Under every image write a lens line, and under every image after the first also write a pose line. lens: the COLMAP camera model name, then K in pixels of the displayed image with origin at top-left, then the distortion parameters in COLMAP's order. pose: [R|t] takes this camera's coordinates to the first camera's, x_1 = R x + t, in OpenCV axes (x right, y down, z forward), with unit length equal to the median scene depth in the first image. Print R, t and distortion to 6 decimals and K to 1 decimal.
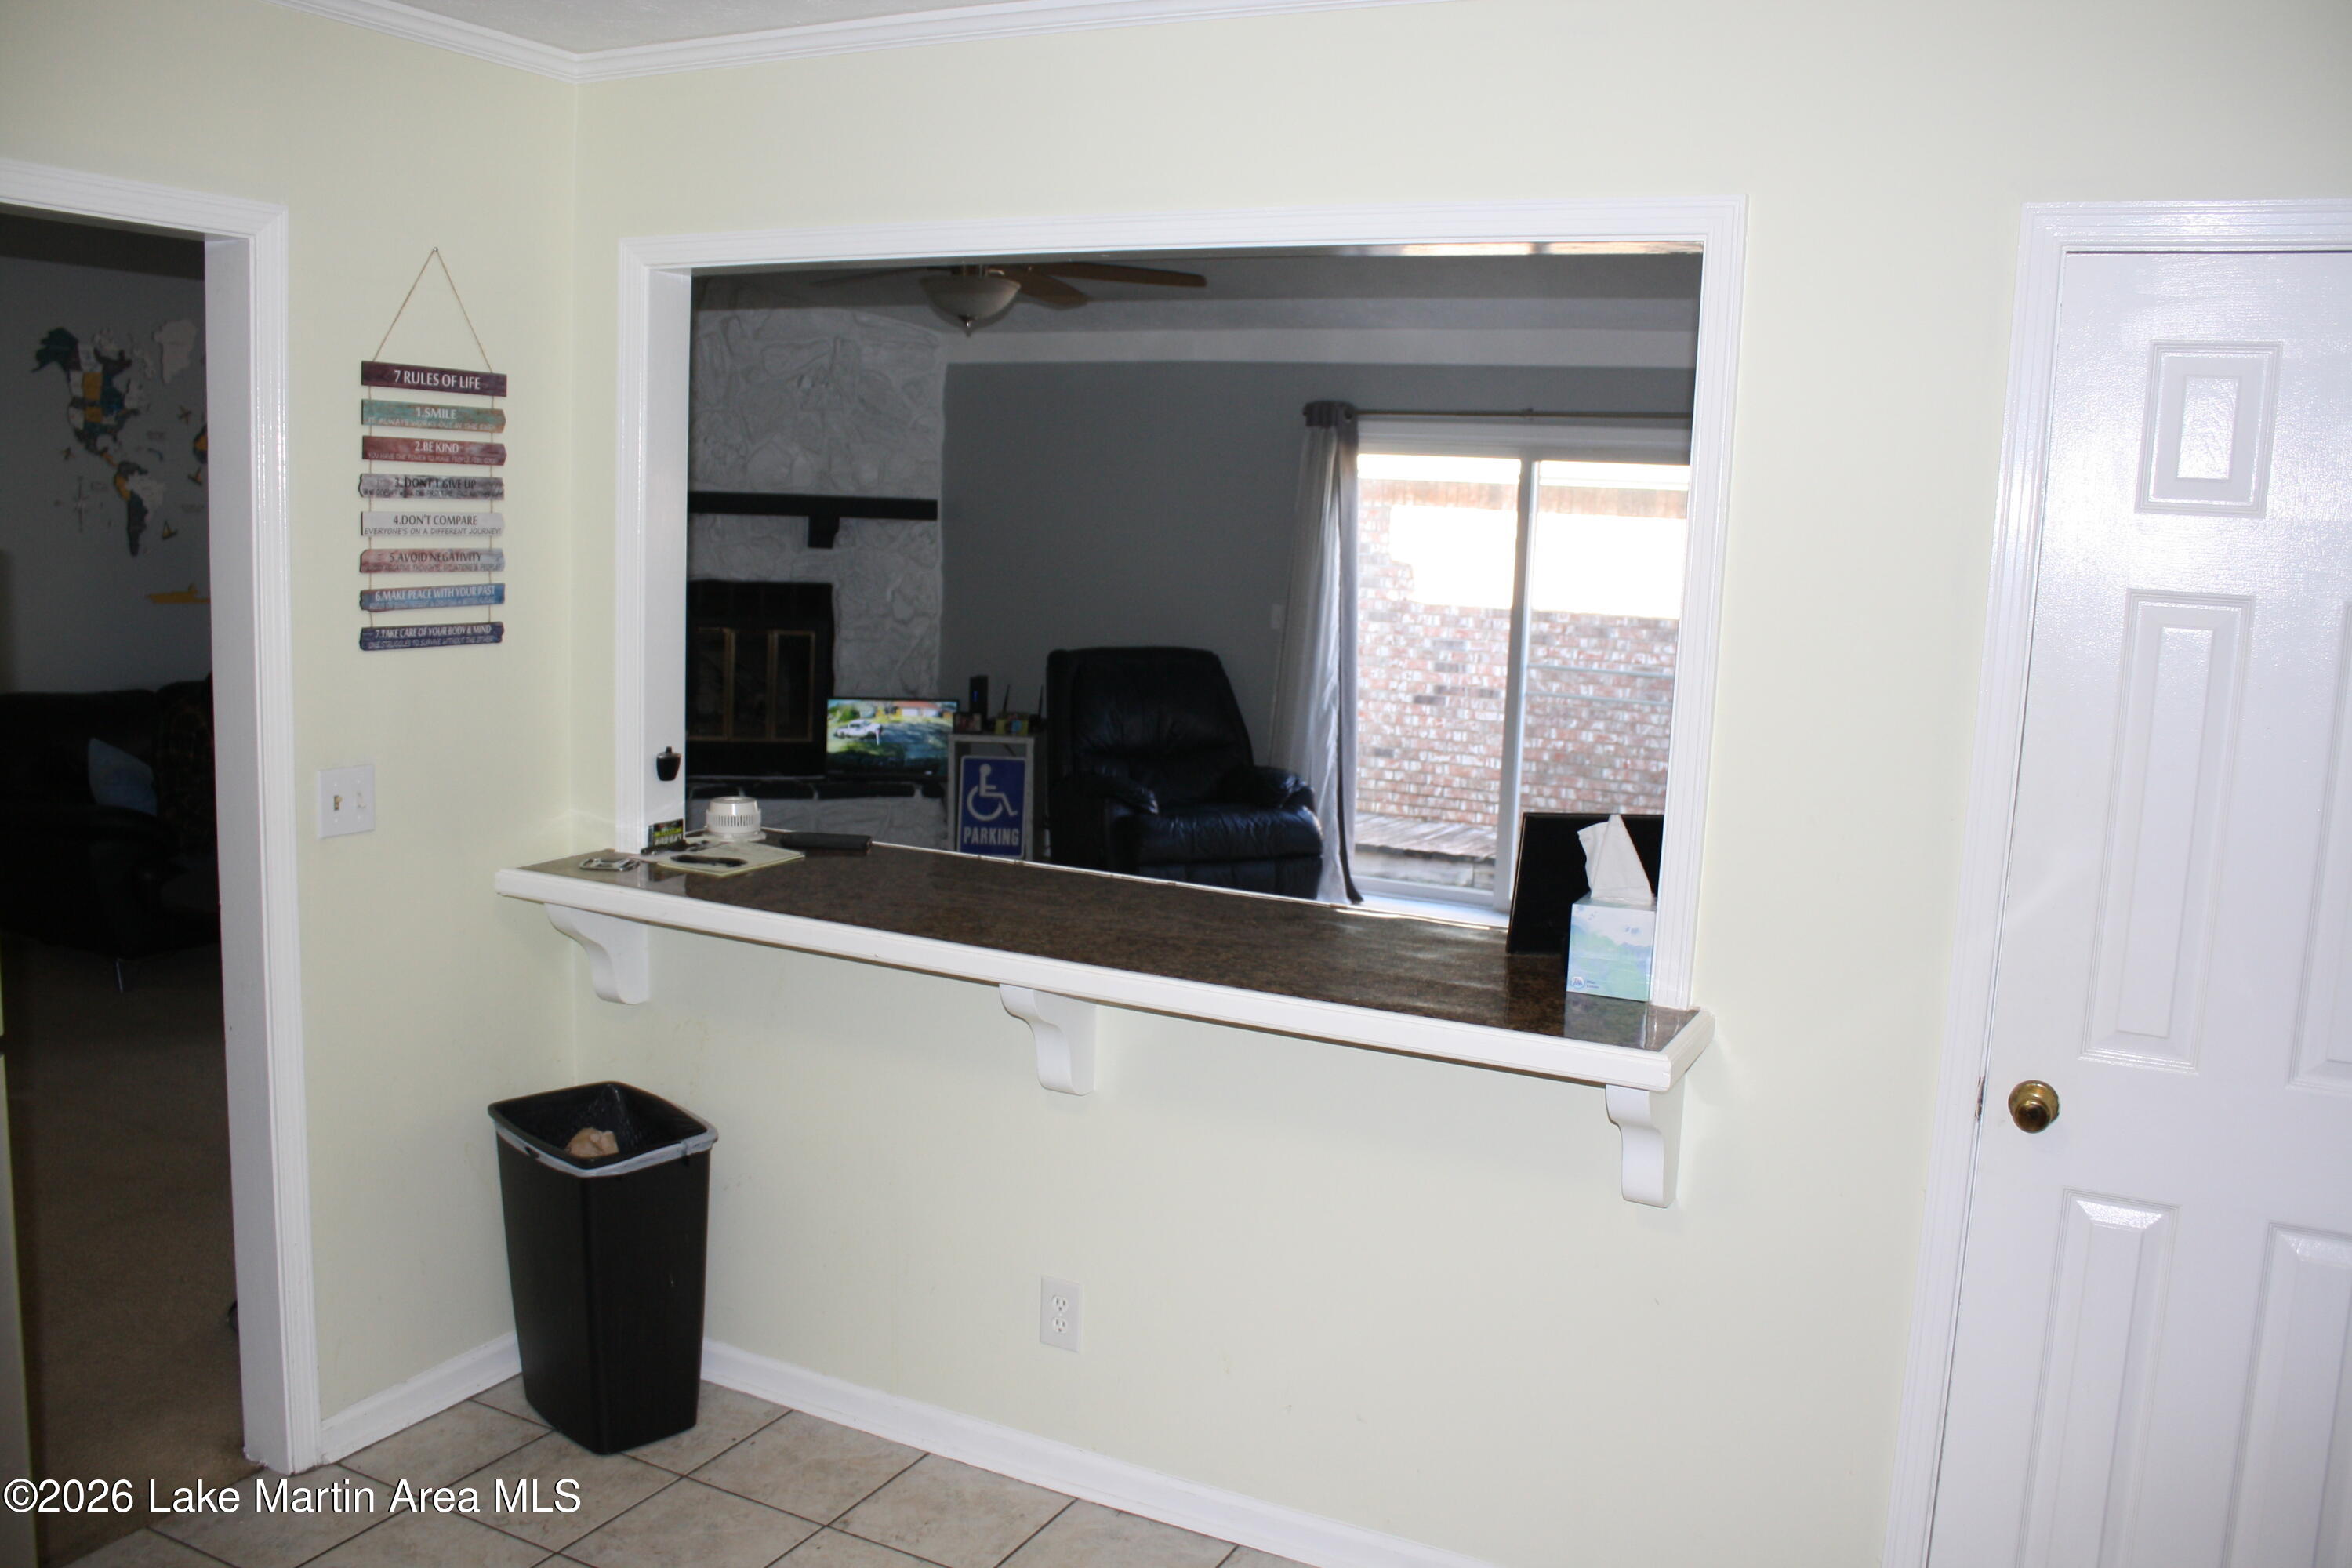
lens RADIAL K [[1984.0, 0, 1171.5], [0, 1984.0, 805.7], [0, 0, 1]] dist [-0.113750, 0.078324]
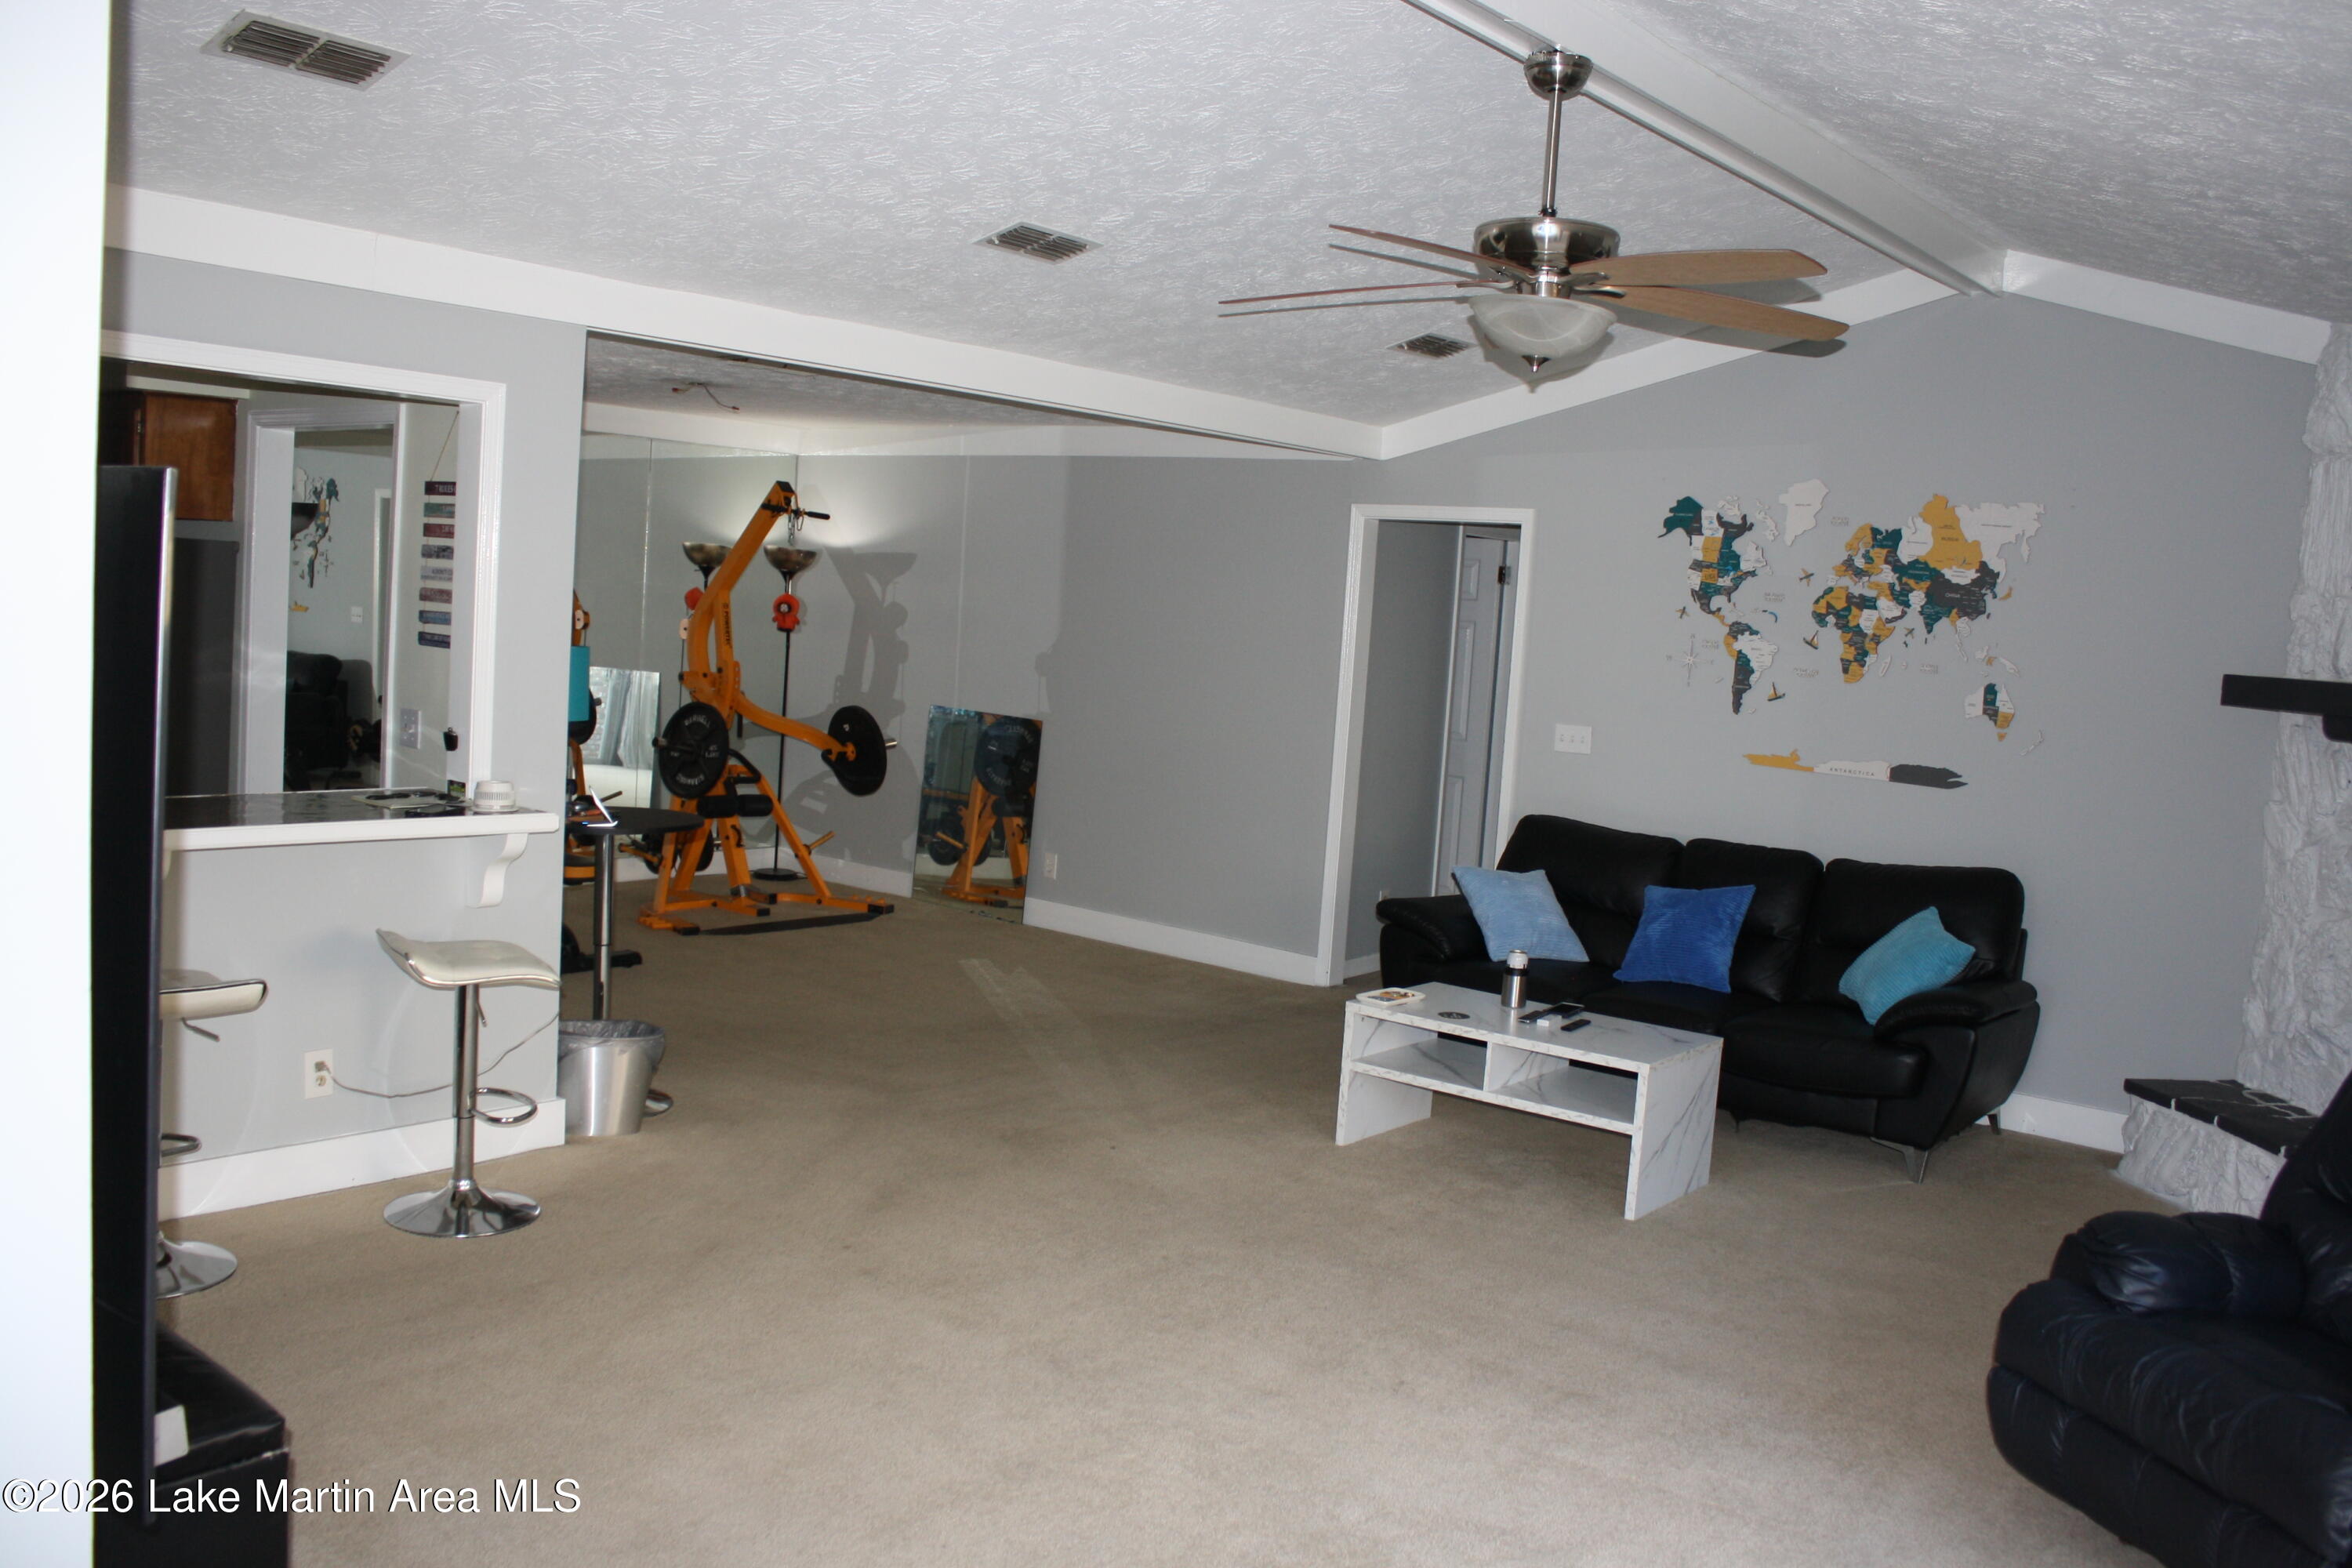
lens RADIAL K [[1984.0, 0, 1179.8], [0, 1984.0, 780.7], [0, 0, 1]] dist [-0.113750, 0.078324]
pose [[-0.203685, 0.042625, -0.978108, 0.530271], [-0.219657, 0.971593, 0.088083, -0.120046], [0.954077, 0.232789, -0.188536, 0.910207]]
